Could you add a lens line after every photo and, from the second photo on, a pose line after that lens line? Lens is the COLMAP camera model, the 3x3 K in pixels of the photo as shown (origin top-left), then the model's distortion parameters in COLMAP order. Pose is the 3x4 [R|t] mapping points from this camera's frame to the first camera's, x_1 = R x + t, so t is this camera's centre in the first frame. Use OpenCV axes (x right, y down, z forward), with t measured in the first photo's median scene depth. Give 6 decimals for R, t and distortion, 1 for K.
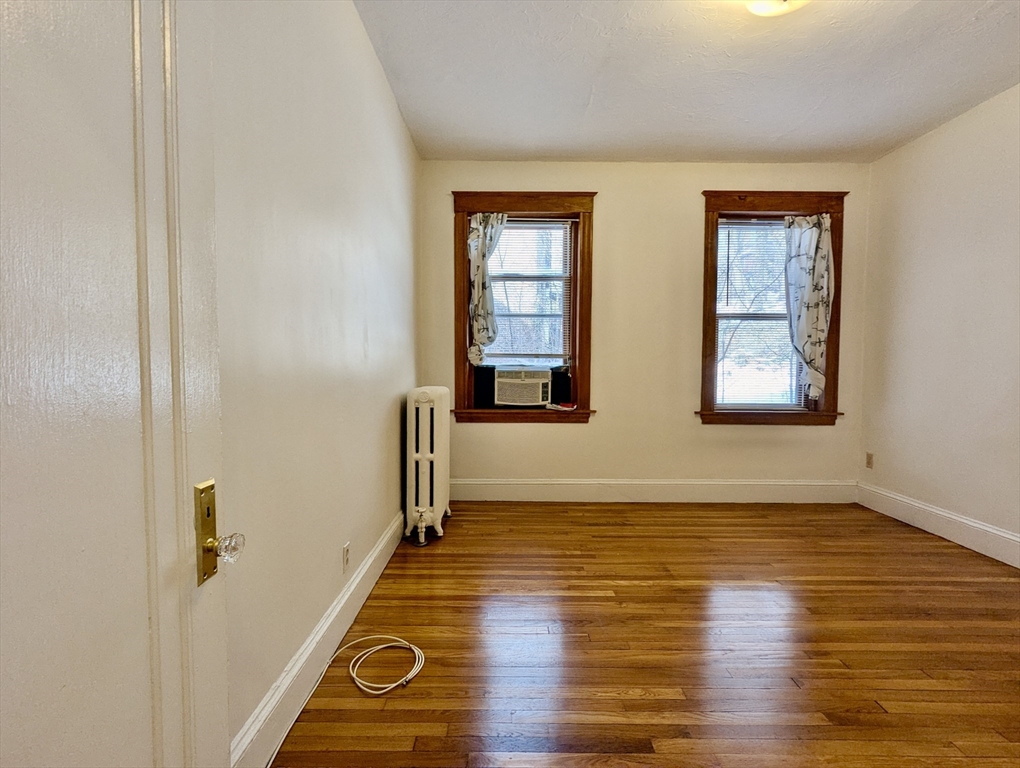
lens RADIAL K [[483.6, 0, 512.3], [0, 483.6, 388.0], [0, 0, 1]] dist [-0.001191, 0.002717]
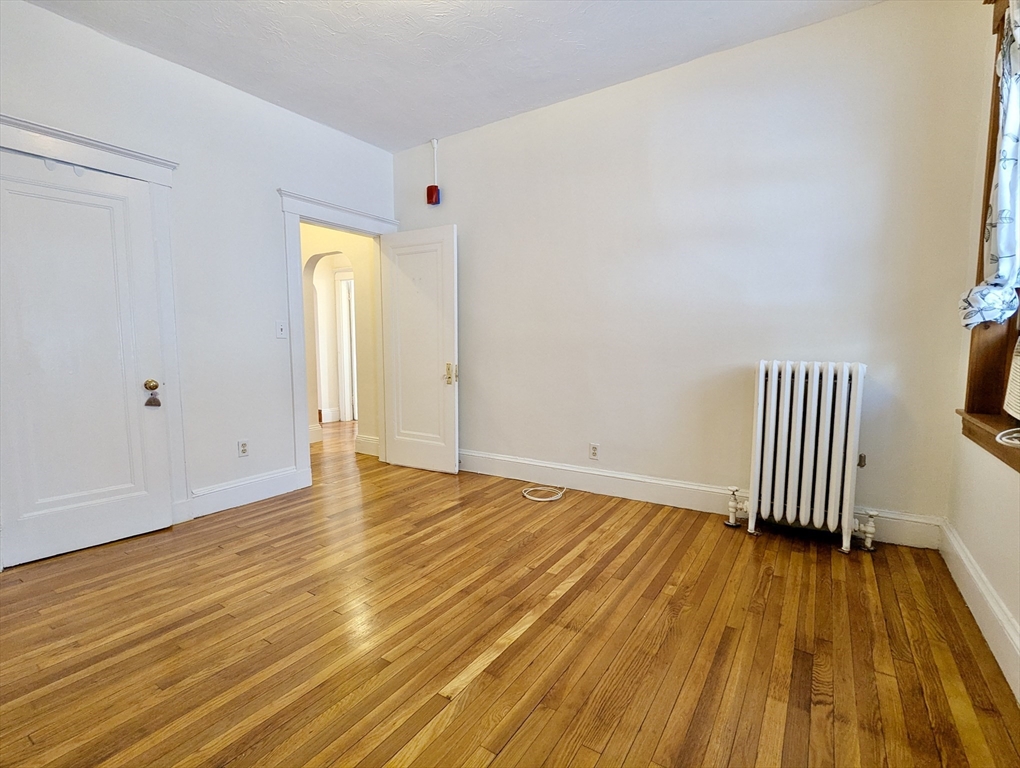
lens RADIAL K [[483.6, 0, 512.3], [0, 483.6, 388.0], [0, 0, 1]] dist [-0.001191, 0.002717]
pose [[-0.546326, 0.078536, -0.833883, 0.628752], [-0.037447, 0.992308, 0.117991, -0.027745], [0.836735, 0.095688, -0.539183, 0.876210]]
